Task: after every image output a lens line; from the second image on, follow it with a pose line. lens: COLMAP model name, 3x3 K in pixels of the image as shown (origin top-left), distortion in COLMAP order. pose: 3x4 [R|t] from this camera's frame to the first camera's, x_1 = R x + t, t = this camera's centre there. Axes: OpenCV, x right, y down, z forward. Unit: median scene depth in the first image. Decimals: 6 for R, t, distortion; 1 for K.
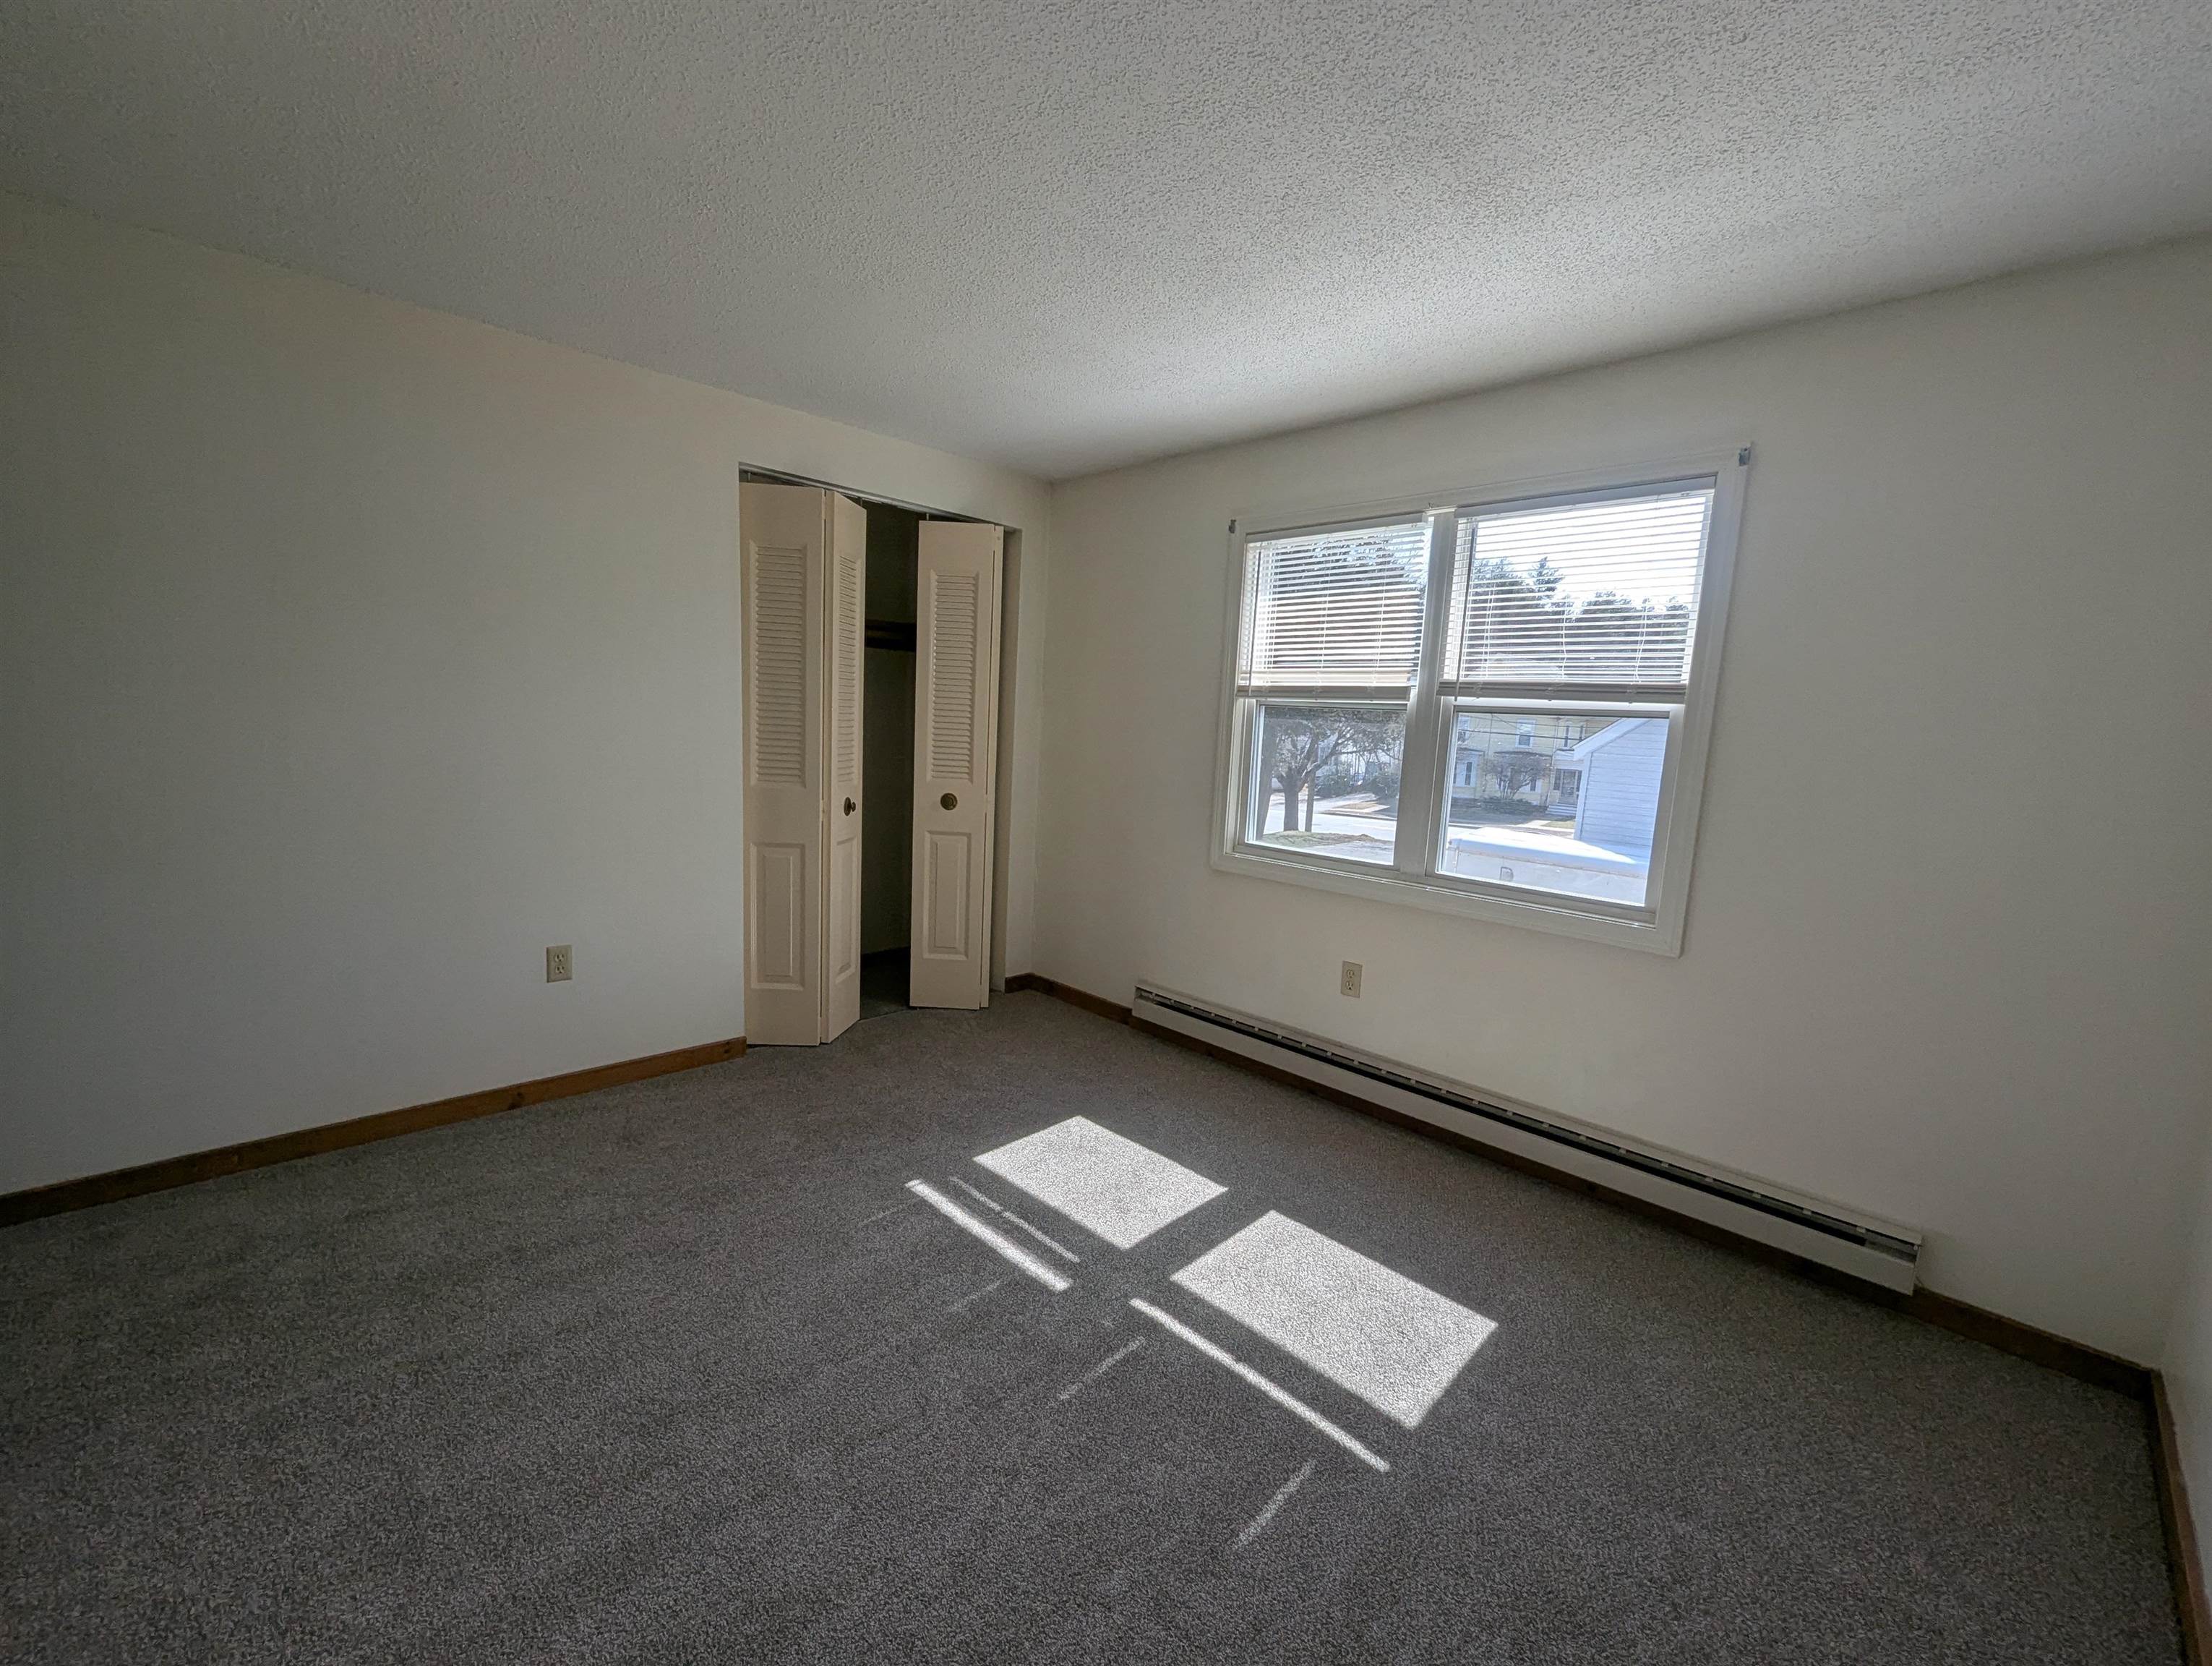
lens RADIAL K [[930.5, 0, 1106.9], [0, 930.5, 868.8], [0, 0, 1]] dist [-0.000071, 0.000653]
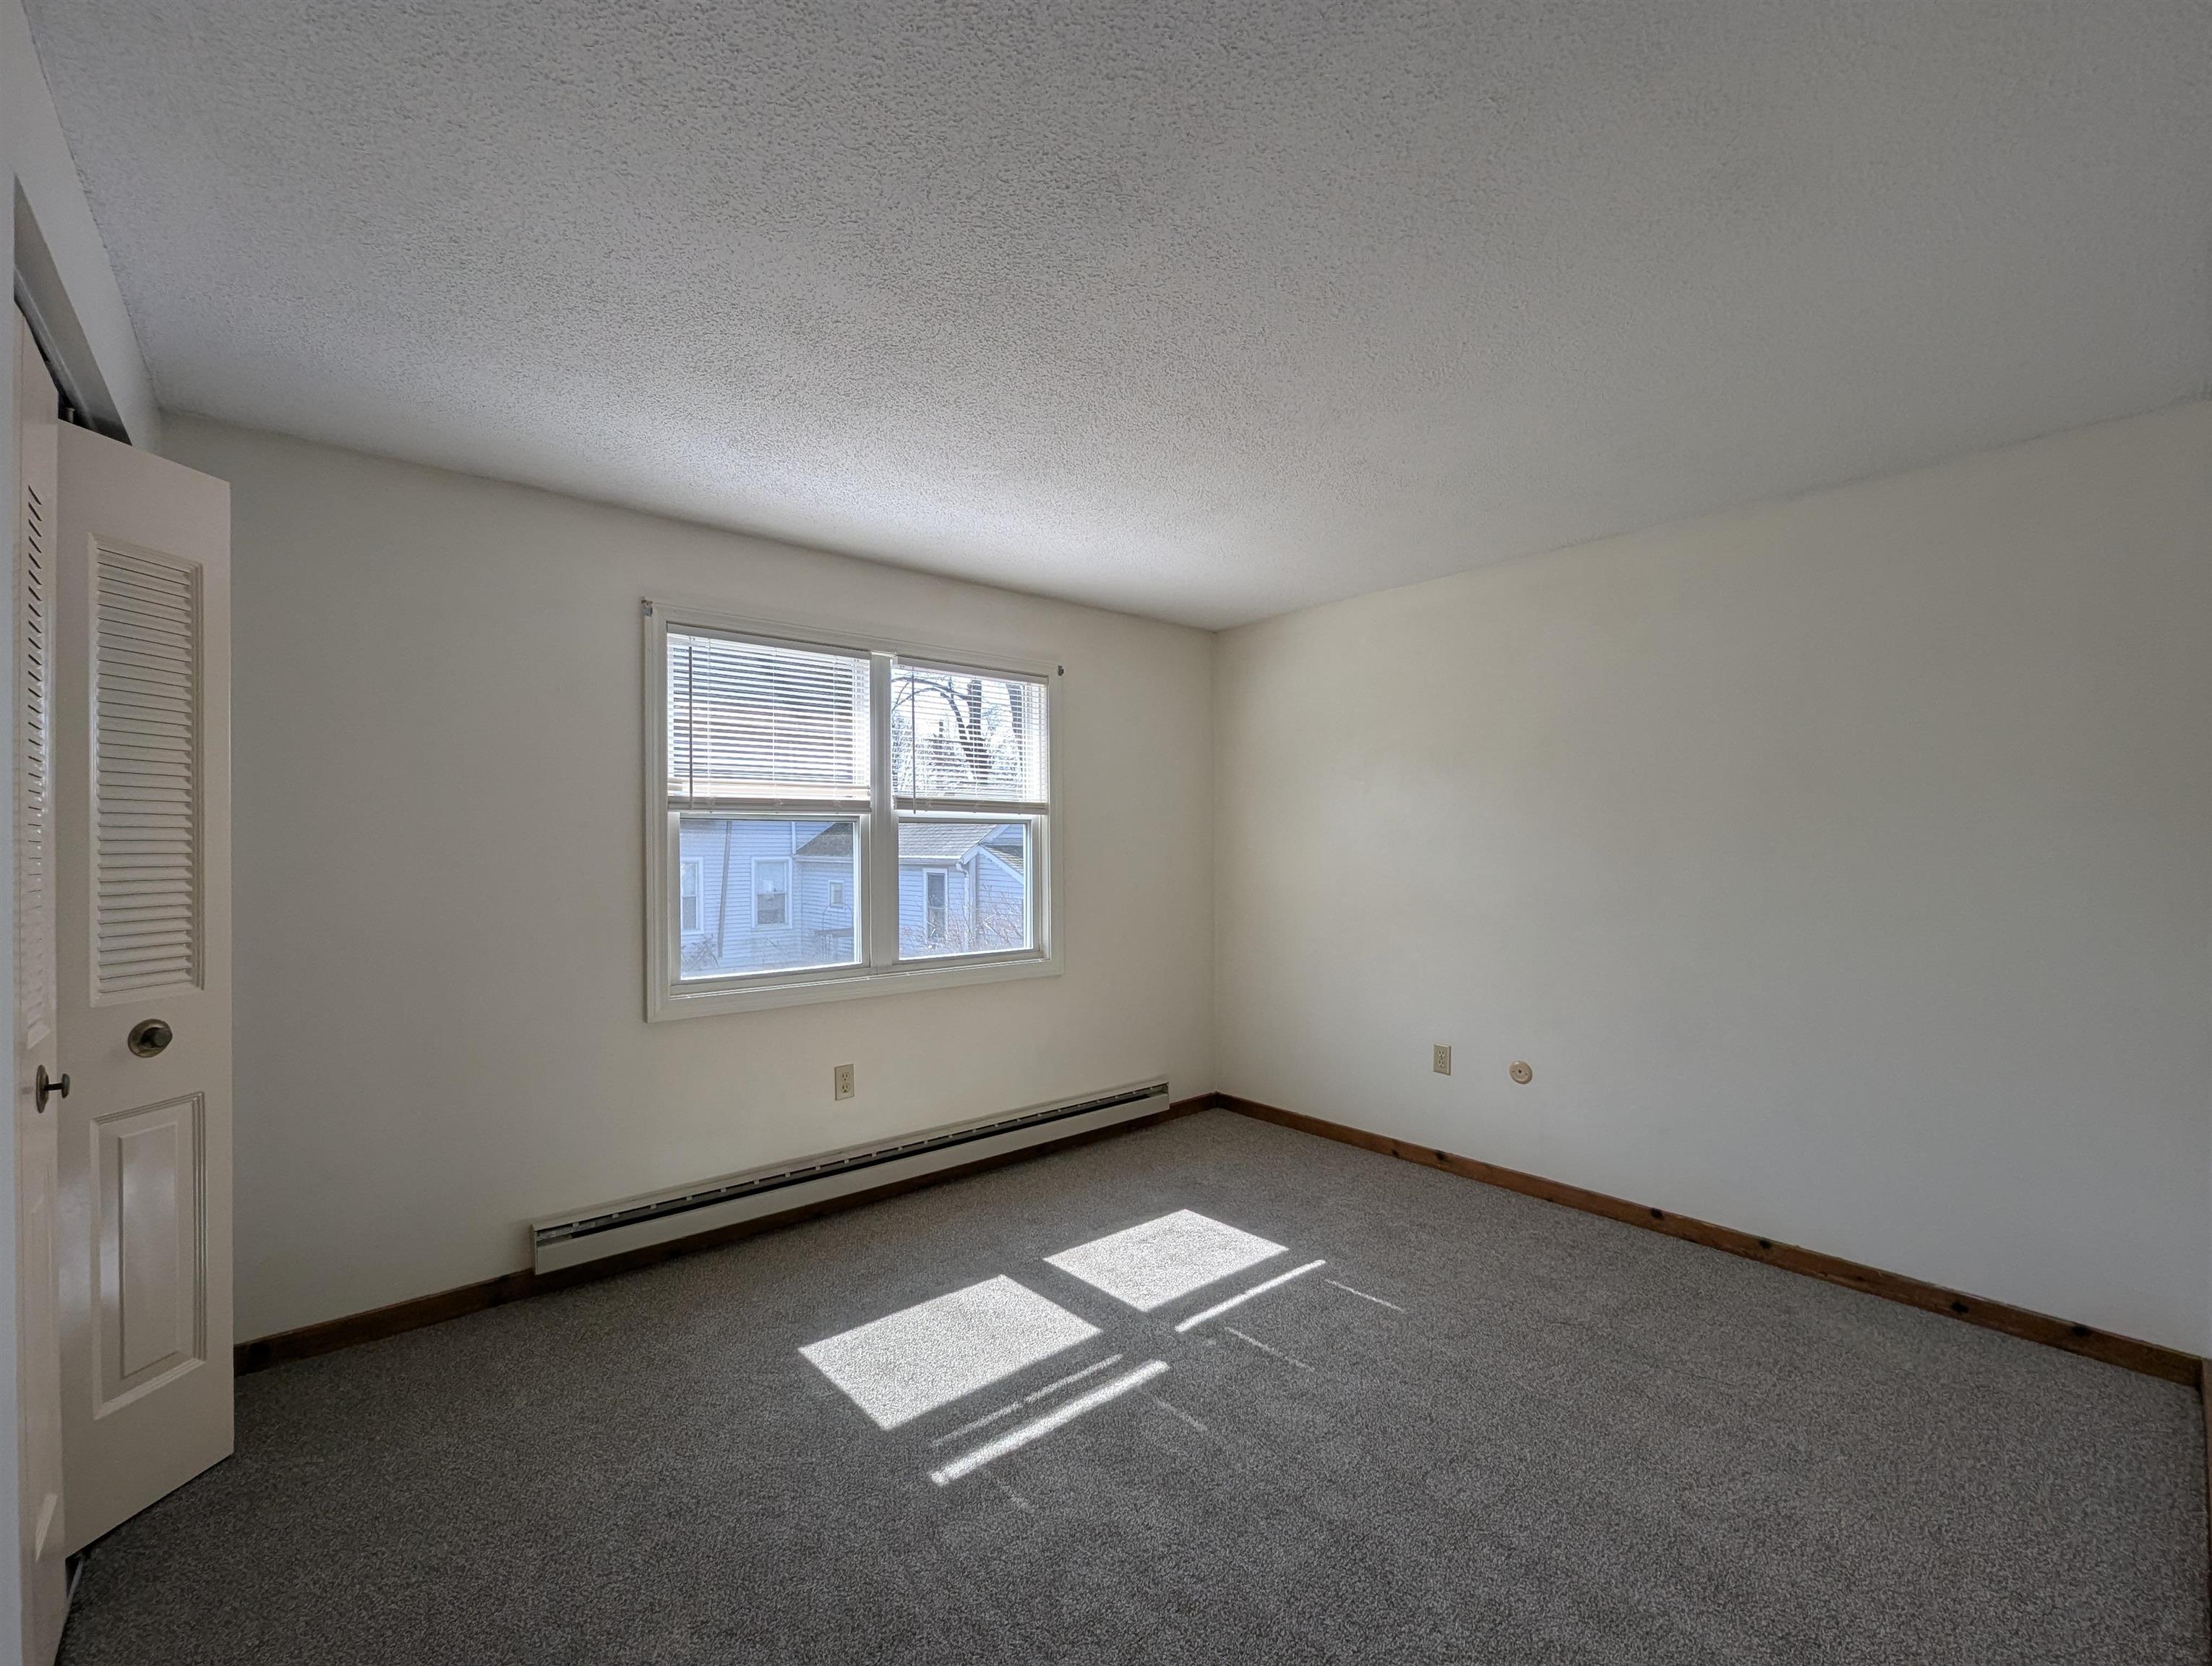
lens RADIAL K [[930.5, 0, 1117.4], [0, 930.5, 872.9], [0, 0, 1]] dist [-0.000071, 0.000653]
pose [[0.057385, -0.079525, 0.995180, -0.832173], [0.164600, 0.983935, 0.069135, -0.148681], [-0.984690, 0.159839, 0.069553, 0.685086]]
